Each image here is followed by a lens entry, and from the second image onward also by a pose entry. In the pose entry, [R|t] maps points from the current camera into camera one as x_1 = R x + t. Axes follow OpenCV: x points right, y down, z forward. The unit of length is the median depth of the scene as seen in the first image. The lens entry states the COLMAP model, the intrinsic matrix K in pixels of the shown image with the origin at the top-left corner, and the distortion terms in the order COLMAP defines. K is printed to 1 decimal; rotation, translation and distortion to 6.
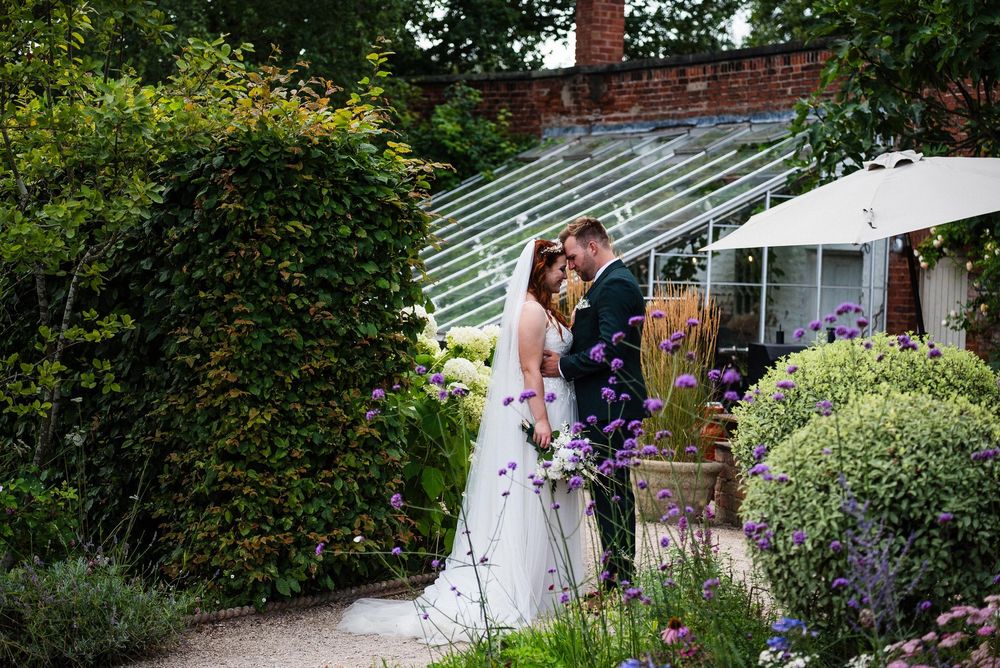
lens RADIAL K [[2156.8, 0, 502.1], [0, 2156.8, 332.5], [0, 0, 1]] dist [0.316961, 0.000000]
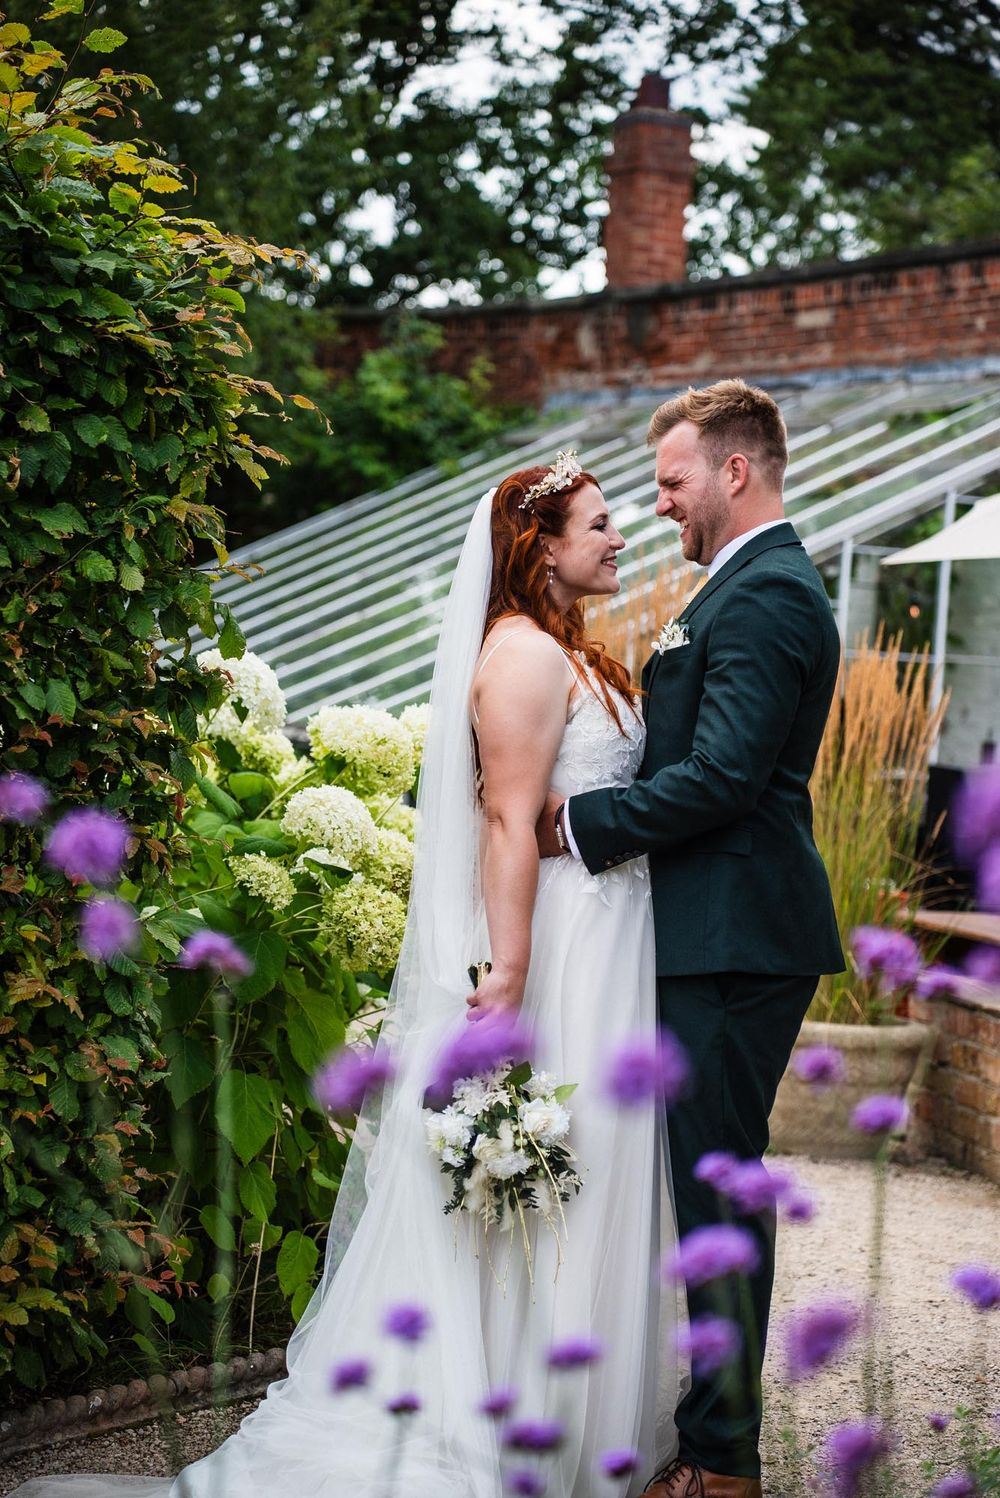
lens RADIAL K [[3230.9, 0, 499.9], [0, 3230.9, 751.8], [0, 0, 1]] dist [0.316961, 0.000000]
pose [[0.999617, 0.026375, 0.008333, 0.005736], [-0.026410, 0.999643, 0.004093, 0.002830], [-0.008222, -0.004312, 0.999957, 0.426995]]
